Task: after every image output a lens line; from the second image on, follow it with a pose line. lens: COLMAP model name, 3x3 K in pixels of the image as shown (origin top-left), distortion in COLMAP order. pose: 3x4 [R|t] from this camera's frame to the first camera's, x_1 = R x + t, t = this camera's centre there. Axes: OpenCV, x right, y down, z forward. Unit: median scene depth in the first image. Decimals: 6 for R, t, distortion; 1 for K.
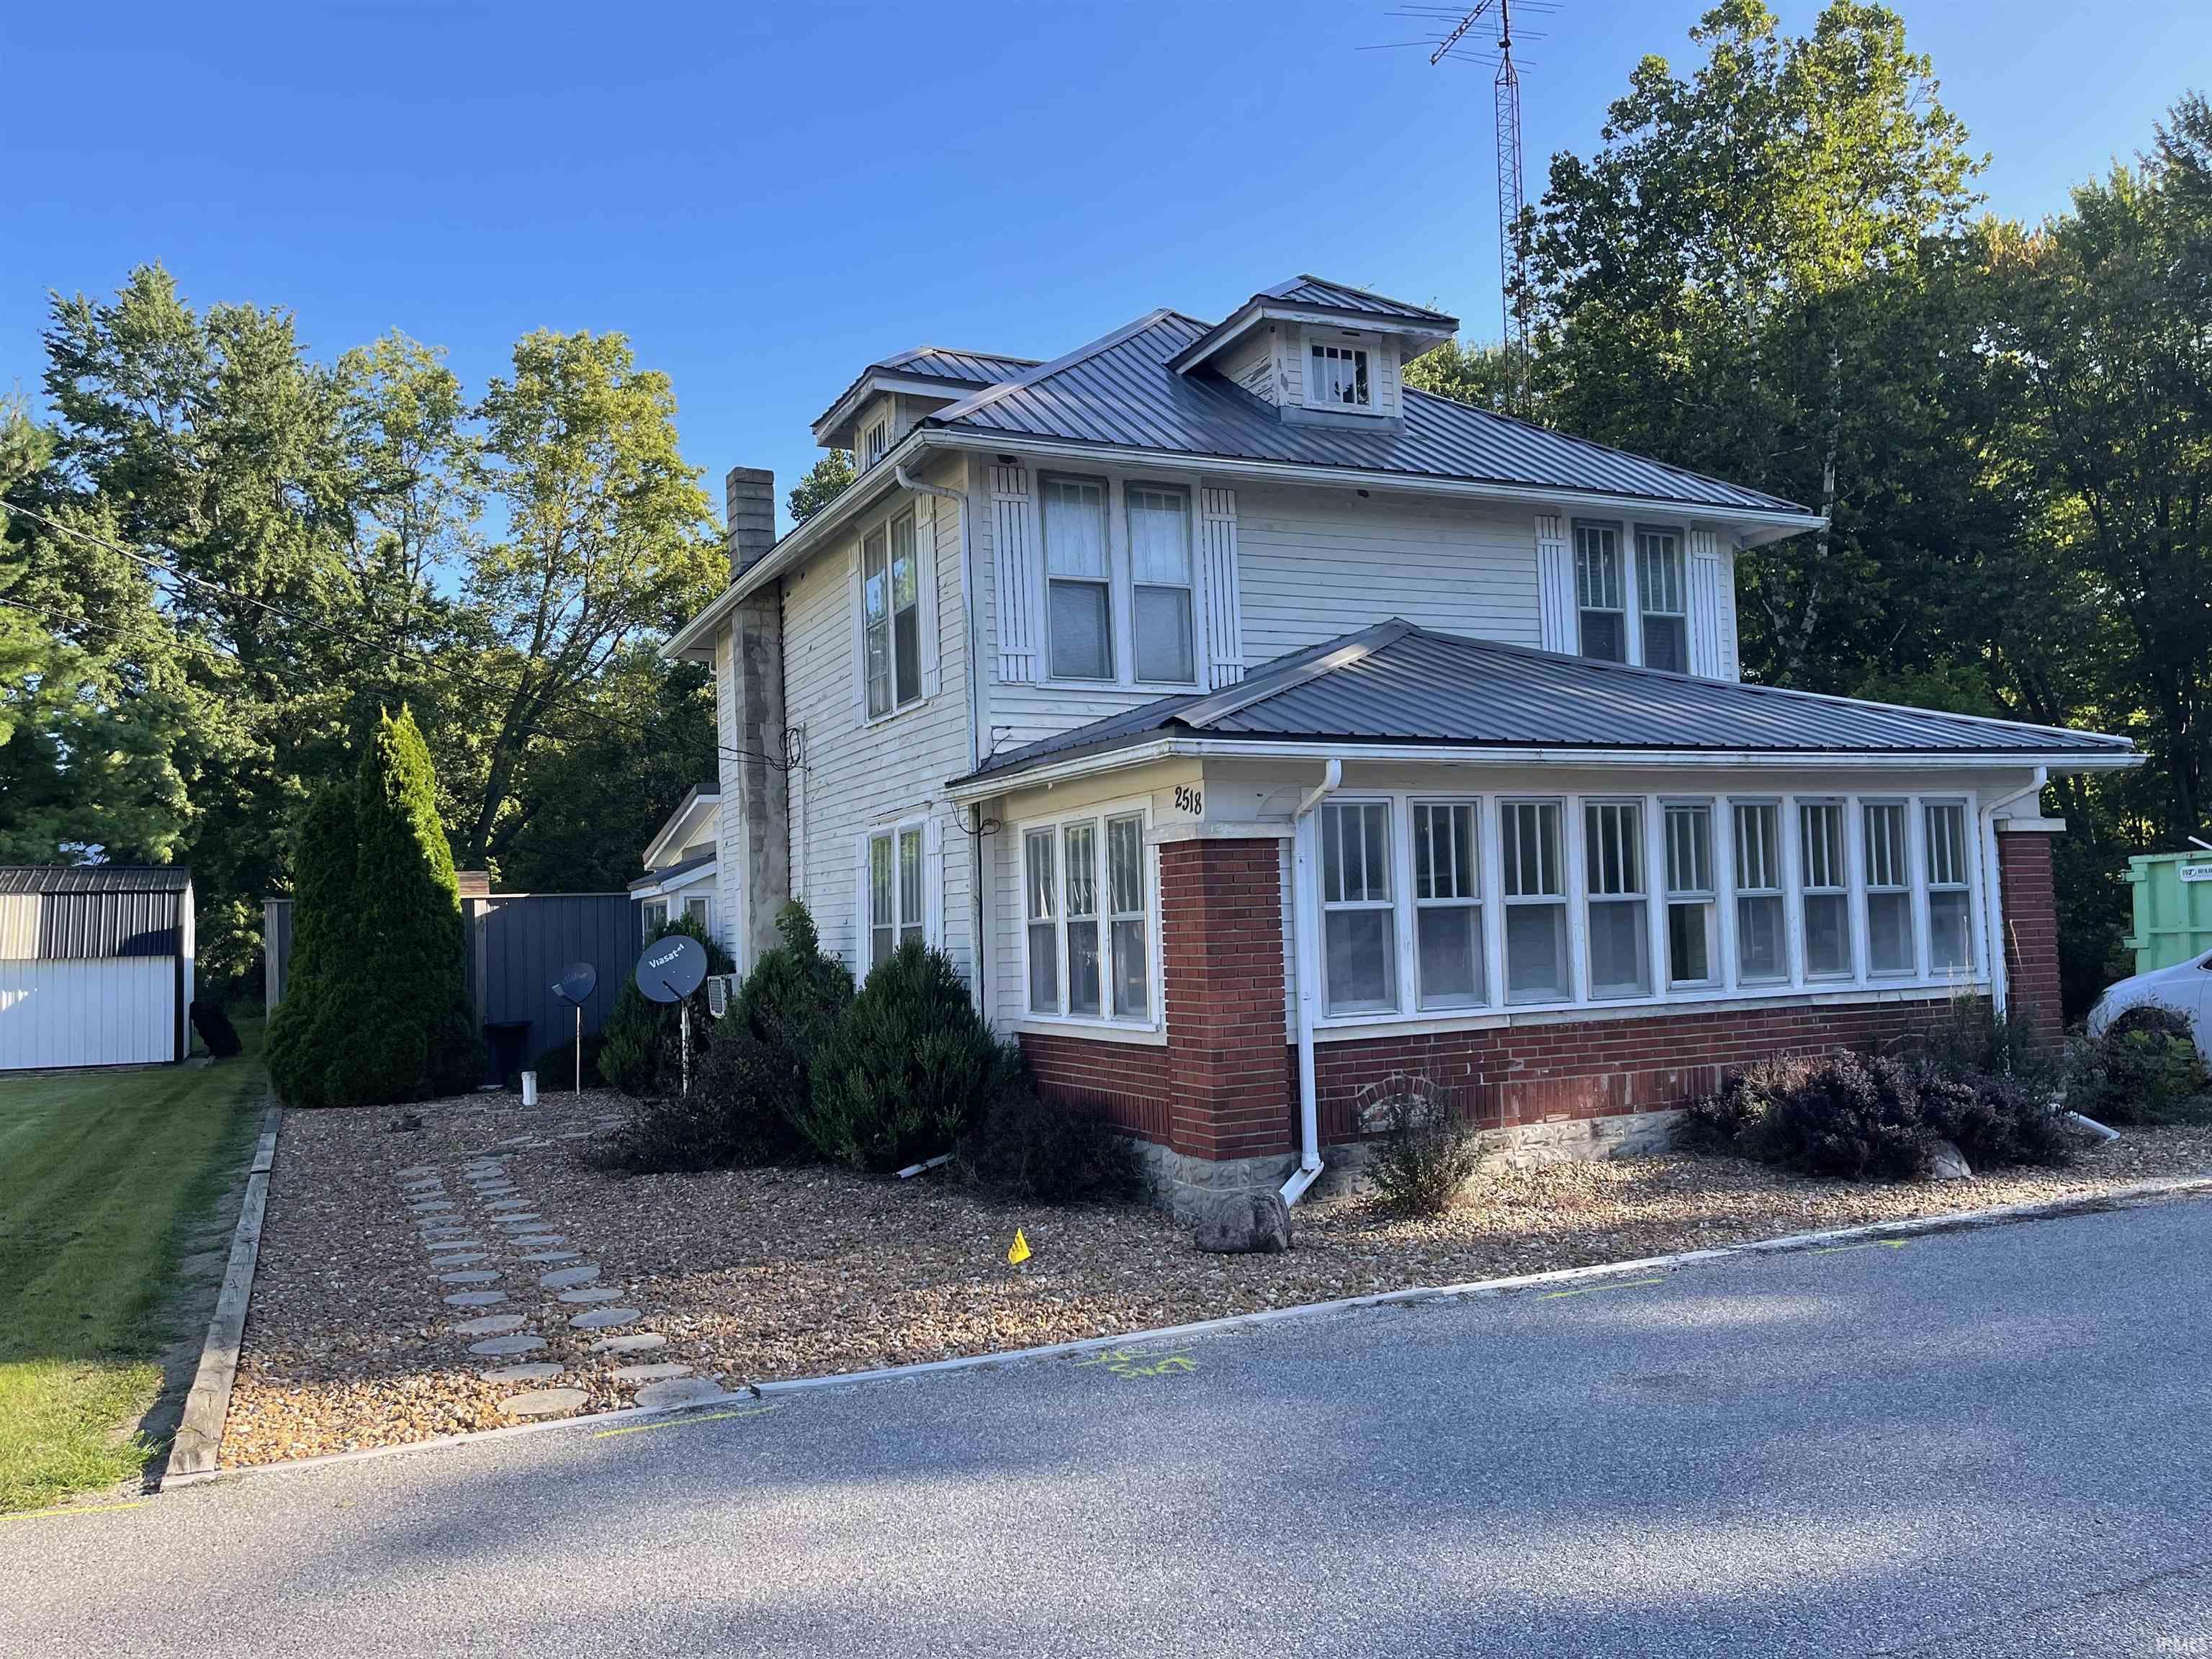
lens RADIAL K [[1651.0, 0, 1089.1], [0, 1651.0, 865.7], [0, 0, 1]] dist [0.075430, -0.099214]
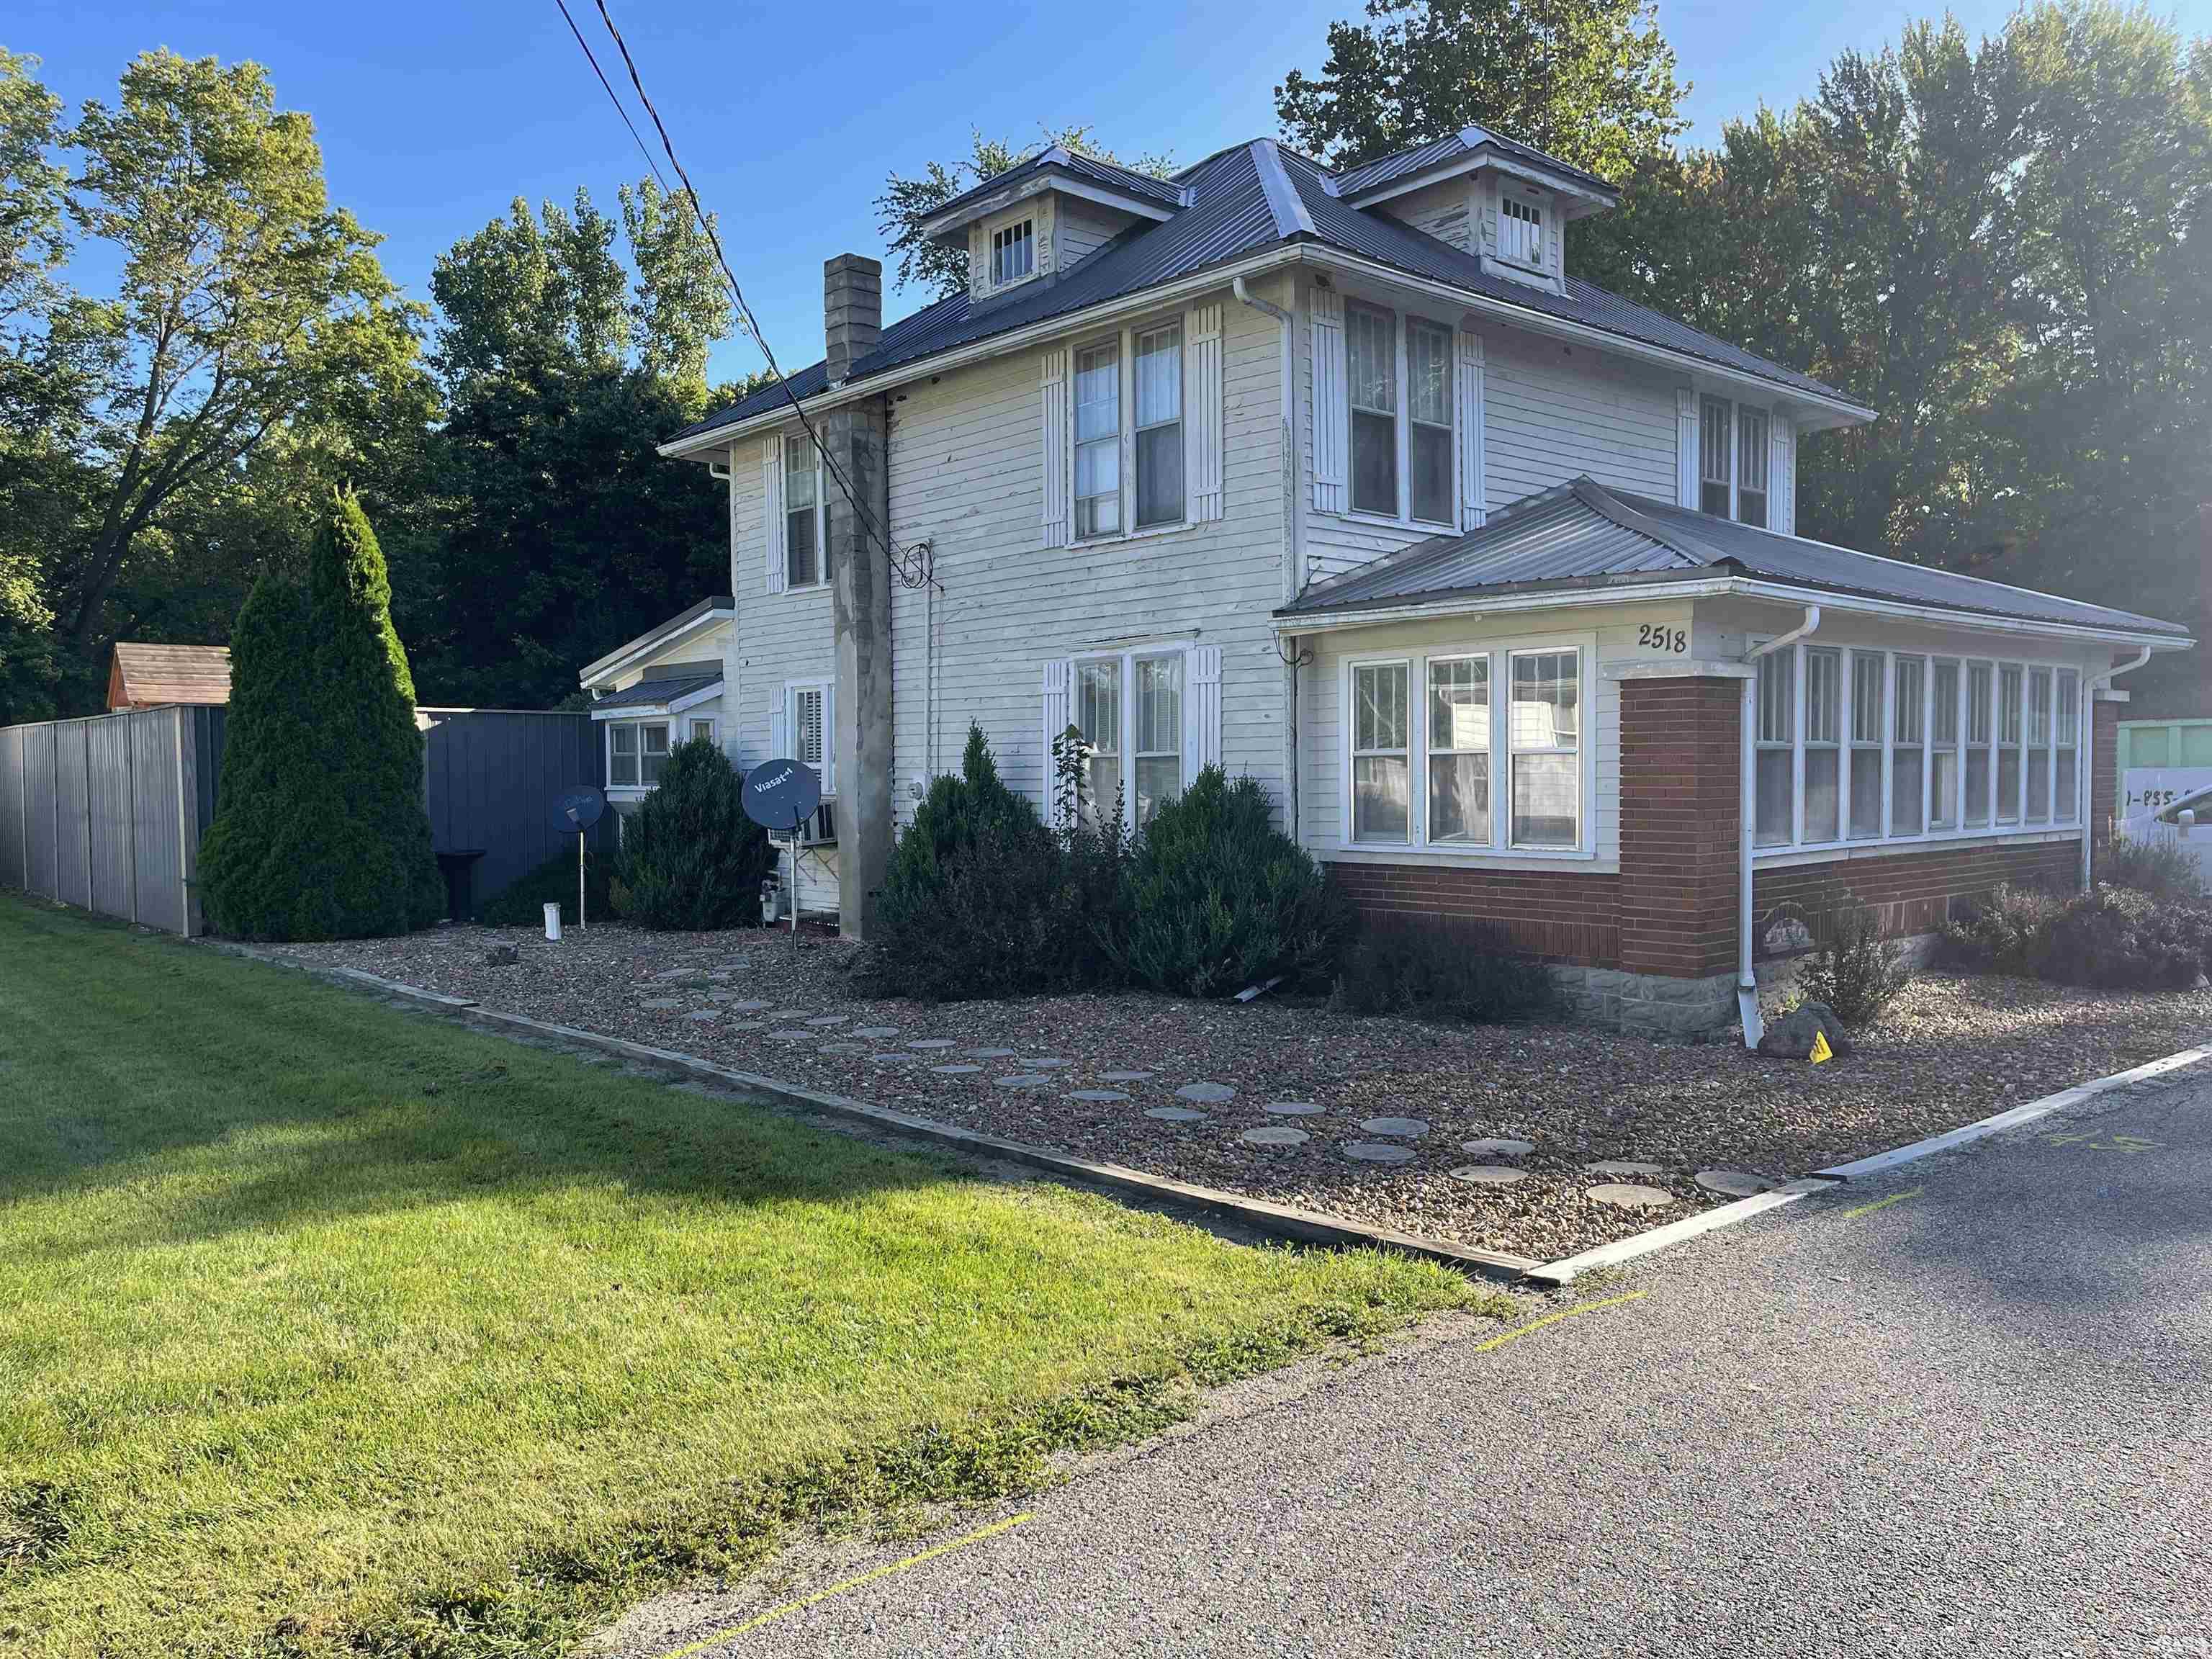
lens RADIAL K [[1651.0, 0, 1106.8], [0, 1651.0, 851.0], [0, 0, 1]] dist [0.075430, -0.099214]
pose [[0.959197, 0.014224, 0.282379, -0.418706], [-0.037117, 0.996425, 0.075889, 0.020030], [-0.280290, -0.083274, 0.956296, 0.058784]]
